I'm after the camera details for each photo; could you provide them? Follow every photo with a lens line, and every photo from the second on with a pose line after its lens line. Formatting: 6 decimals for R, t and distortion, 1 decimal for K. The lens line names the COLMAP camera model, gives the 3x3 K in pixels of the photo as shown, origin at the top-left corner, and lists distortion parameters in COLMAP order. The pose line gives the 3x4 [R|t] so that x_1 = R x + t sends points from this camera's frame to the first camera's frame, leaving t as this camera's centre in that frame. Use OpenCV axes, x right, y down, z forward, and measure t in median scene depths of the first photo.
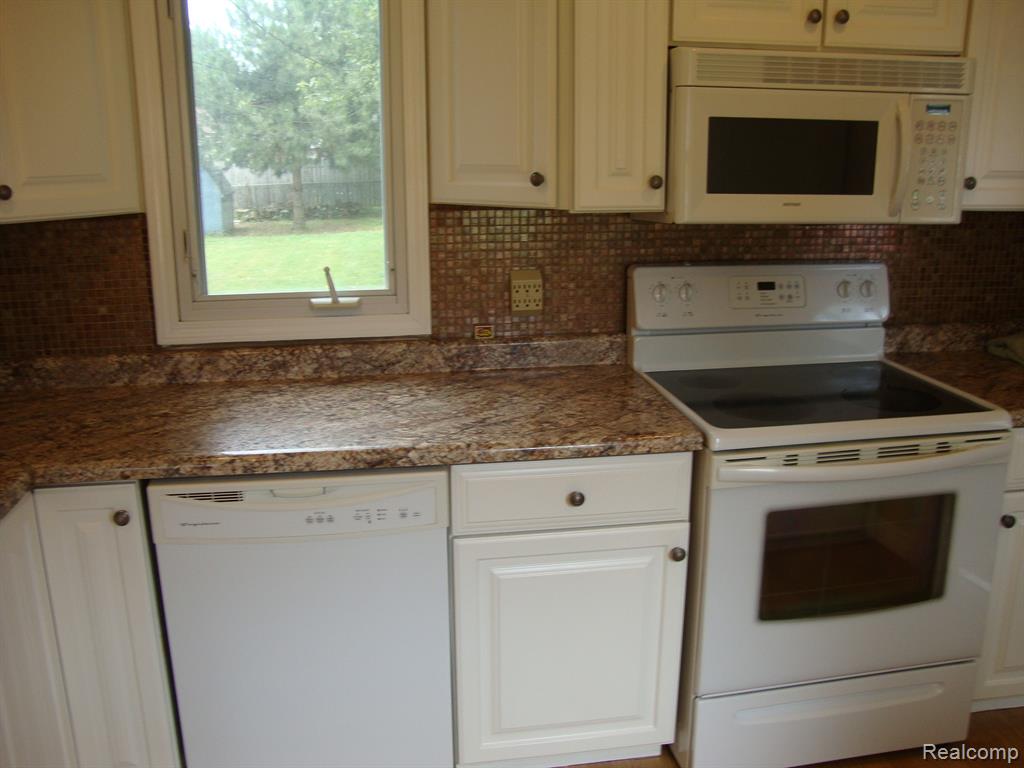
lens RADIAL K [[919.3, 0, 523.2], [0, 919.3, 384.9], [0, 0, 1]] dist [-0.200797, 0.205401]
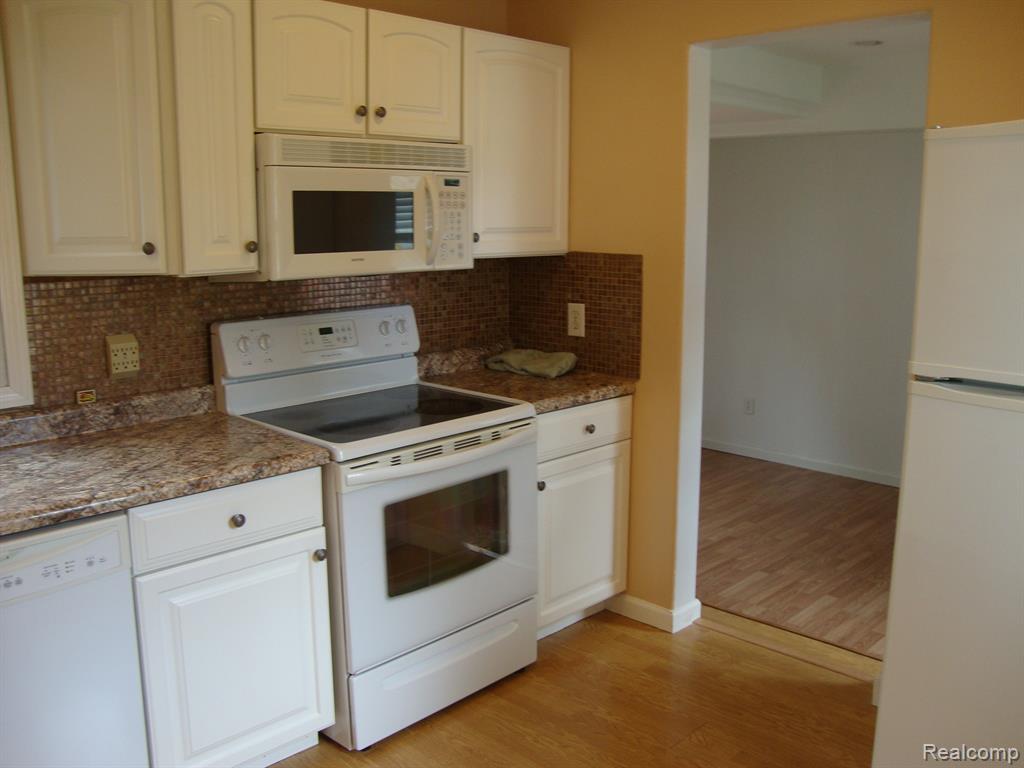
lens RADIAL K [[919.3, 0, 523.2], [0, 919.3, 384.9], [0, 0, 1]] dist [-0.200797, 0.205401]
pose [[0.799783, -0.106946, 0.590686, -0.273478], [0.151951, 0.988023, -0.026856, 0.036837], [-0.580739, 0.111235, 0.806455, -0.121585]]
